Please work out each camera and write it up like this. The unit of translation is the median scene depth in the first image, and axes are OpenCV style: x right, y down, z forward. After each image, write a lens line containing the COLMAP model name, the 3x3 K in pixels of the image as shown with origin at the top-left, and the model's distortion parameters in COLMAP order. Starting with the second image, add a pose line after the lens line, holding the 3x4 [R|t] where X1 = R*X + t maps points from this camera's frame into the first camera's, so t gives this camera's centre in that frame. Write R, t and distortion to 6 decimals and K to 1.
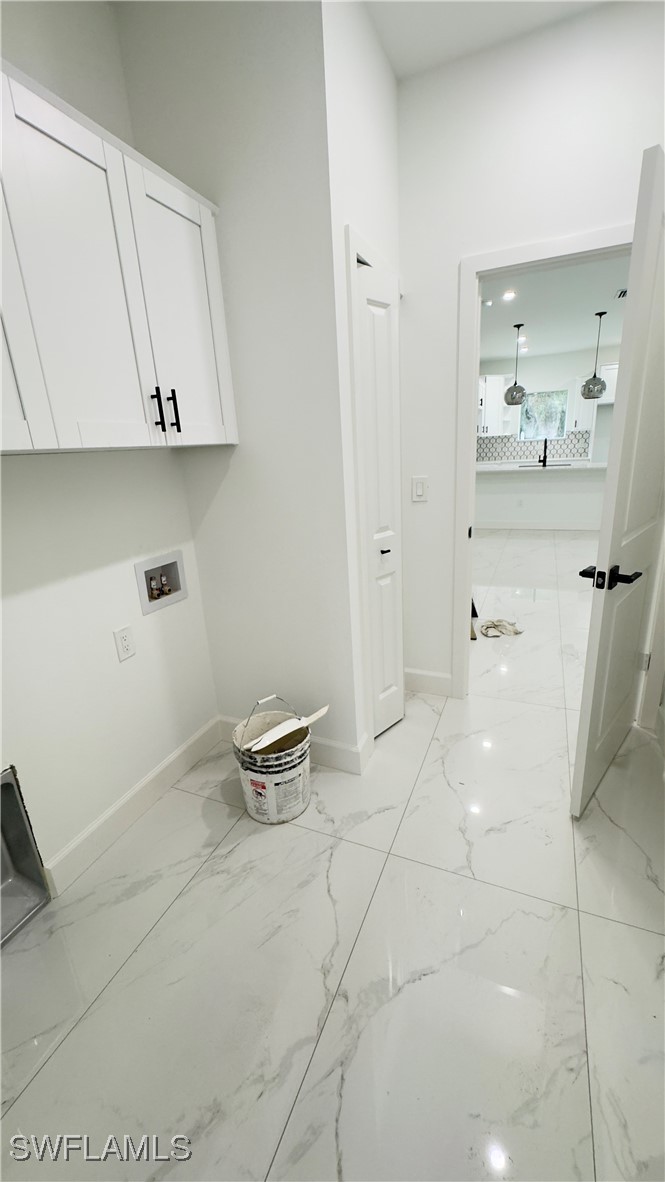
lens RADIAL K [[473.8, 0, 327.8], [0, 473.8, 591.4], [0, 0, 1]] dist [-0.003124, 0.000883]
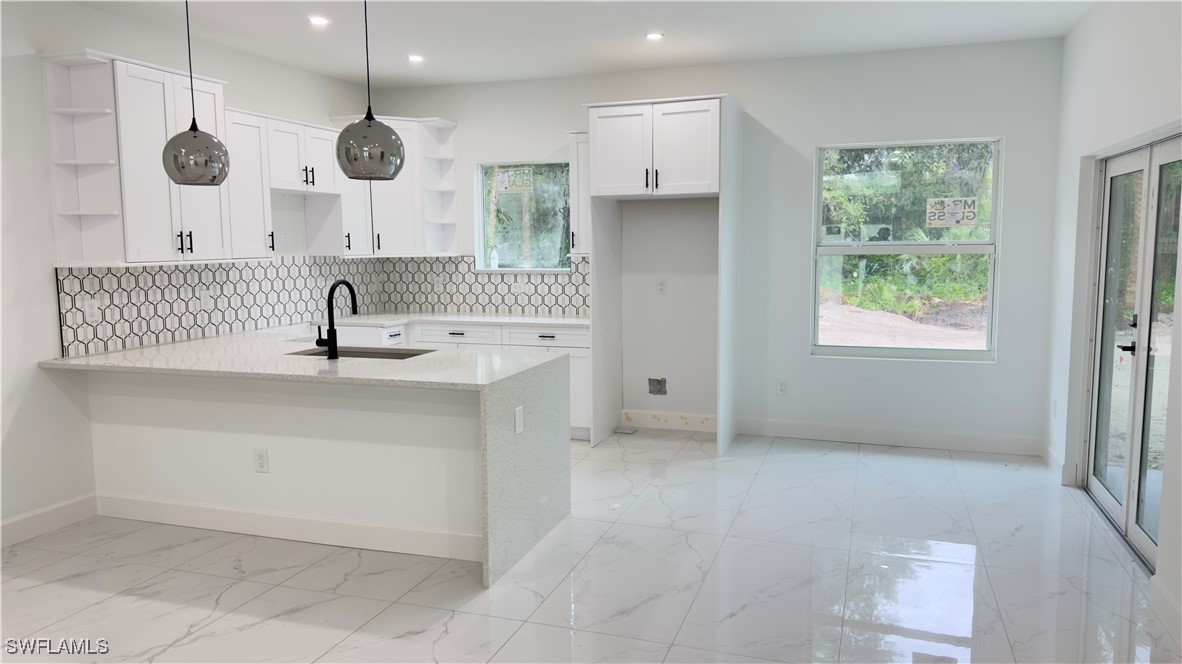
lens RADIAL K [[825.4, 0, 599.8], [0, 825.4, 333.7], [0, 0, 1]] dist [0.066897, -0.103594]
pose [[0.994481, 0.038641, 0.097539, 0.449132], [-0.019542, 0.981658, -0.189647, -0.127719], [-0.103078, 0.186695, 0.976995, 0.285388]]
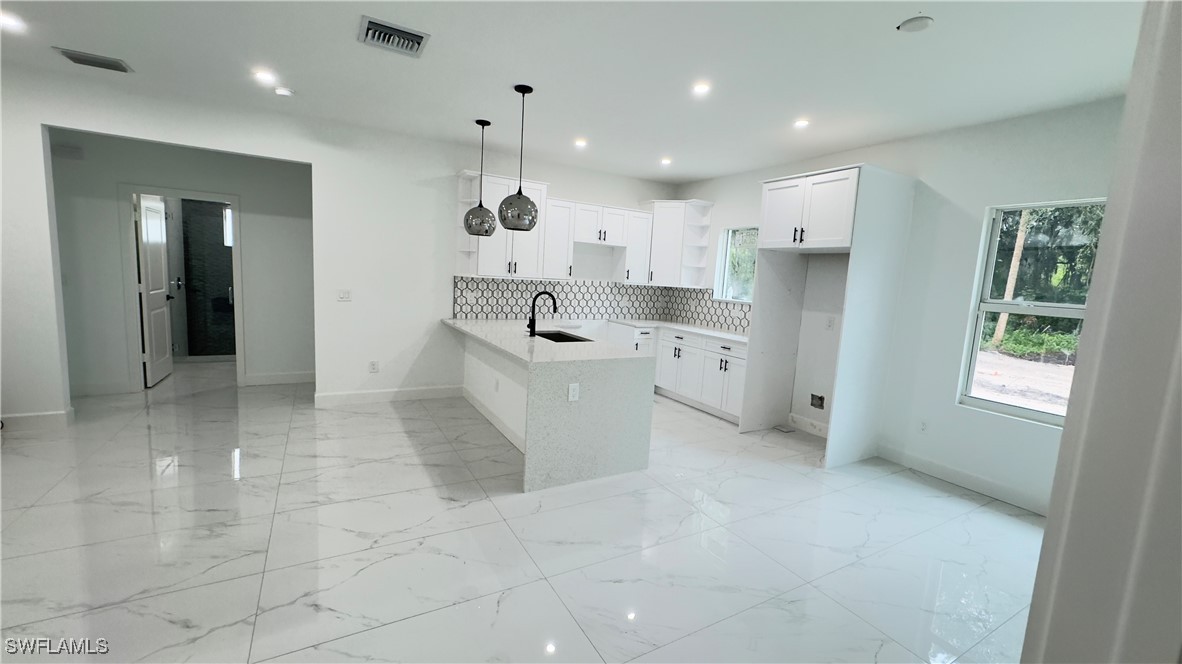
lens RADIAL K [[473.8, 0, 592.2], [0, 473.8, 332.4], [0, 0, 1]] dist [-0.003124, 0.000883]
pose [[0.798229, 0.175258, -0.576295, 0.656765], [-0.273423, 0.957914, -0.087406, -0.178351], [0.536722, 0.227342, 0.812554, 0.414192]]
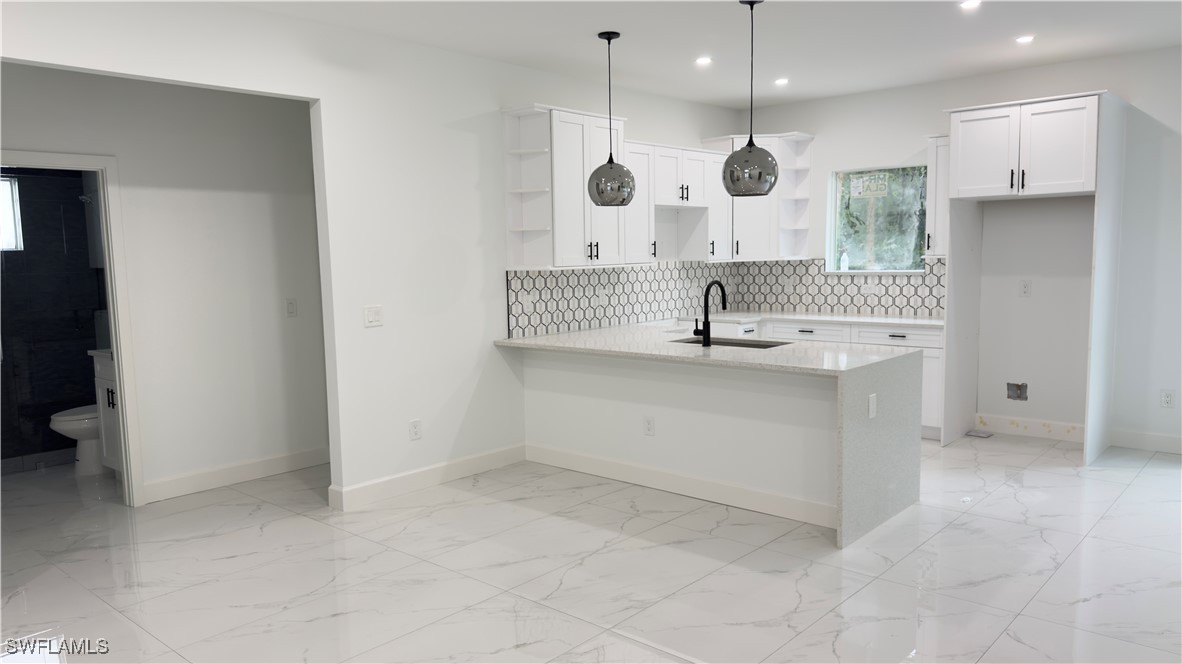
lens RADIAL K [[825.4, 0, 580.2], [0, 825.4, 342.5], [0, 0, 1]] dist [0.066897, -0.103594]
pose [[0.946978, 0.071876, -0.313157, 0.439205], [-0.125192, 0.980169, -0.153608, -0.106067], [0.295906, 0.184668, 0.937197, 0.213164]]
